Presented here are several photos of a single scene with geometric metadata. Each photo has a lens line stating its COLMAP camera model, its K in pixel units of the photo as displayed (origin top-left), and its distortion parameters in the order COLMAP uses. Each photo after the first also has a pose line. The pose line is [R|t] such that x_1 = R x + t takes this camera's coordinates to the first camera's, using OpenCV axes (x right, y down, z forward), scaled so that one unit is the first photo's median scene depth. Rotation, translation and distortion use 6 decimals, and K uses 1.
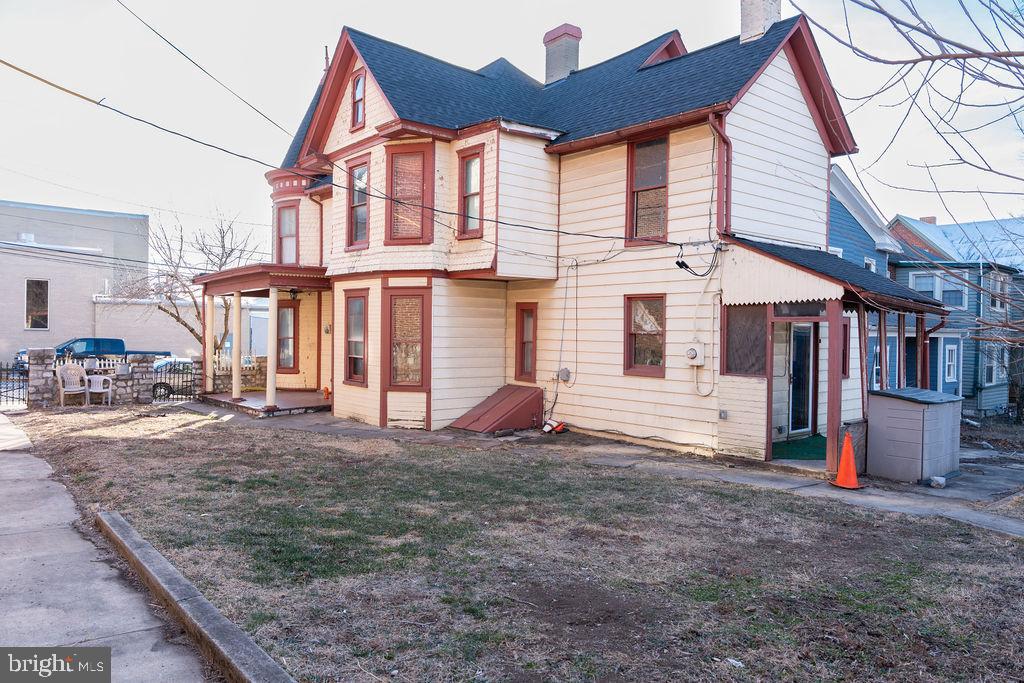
lens RADIAL K [[696.6, 0, 511.4], [0, 696.6, 338.7], [0, 0, 1]] dist [-0.004620, -0.002162]
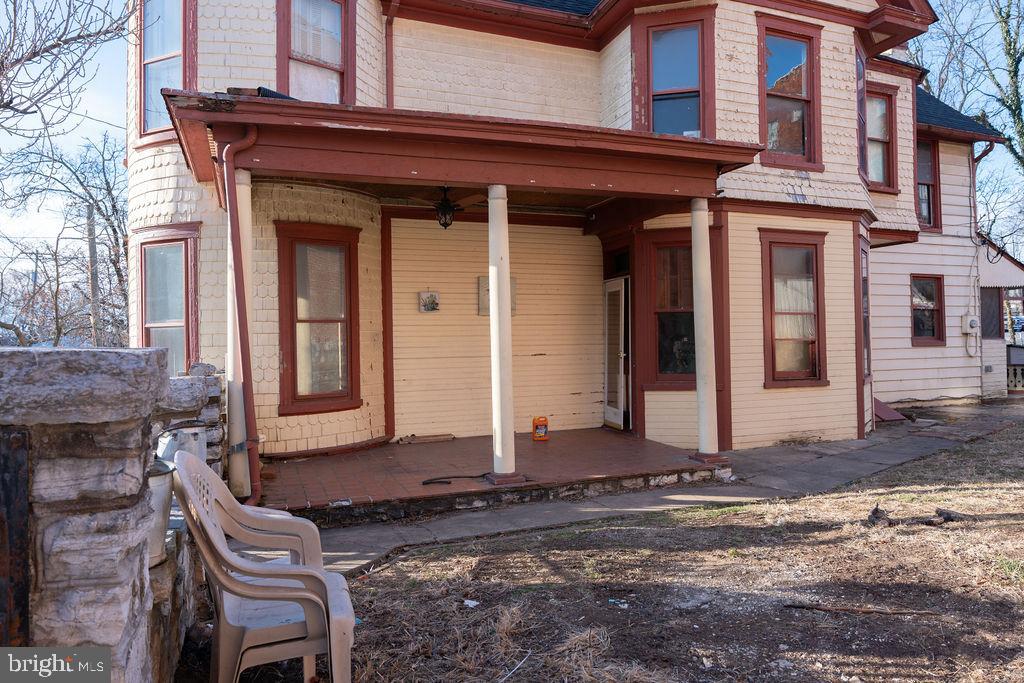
lens RADIAL K [[674.2, 0, 512.0], [0, 674.2, 341.5], [0, 0, 1]] dist [-0.001717, -0.014741]
pose [[0.322375, -0.012260, 0.946533, -0.957973], [0.032854, 0.999459, 0.001756, 0.019641], [-0.946042, 0.030531, 0.322603, 1.149328]]
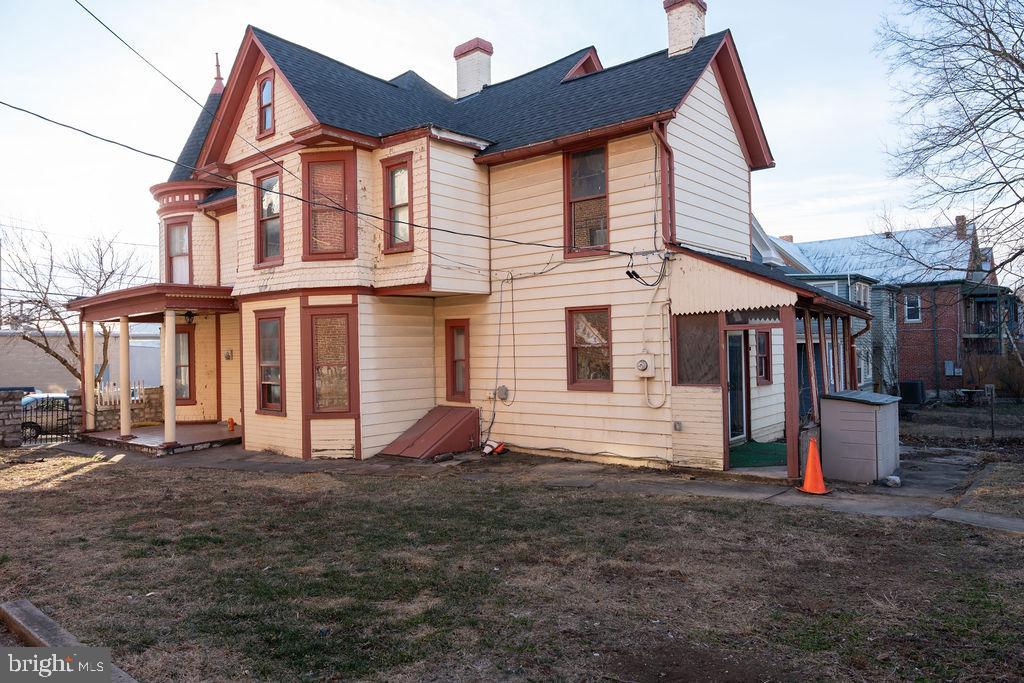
lens RADIAL K [[674.2, 0, 512.0], [0, 674.2, 341.5], [0, 0, 1]] dist [-0.001717, -0.014741]
pose [[0.984123, -0.031548, 0.174664, -0.070675], [0.035805, 0.999132, -0.021270, 0.001228], [-0.173842, 0.027186, 0.984398, 0.079104]]
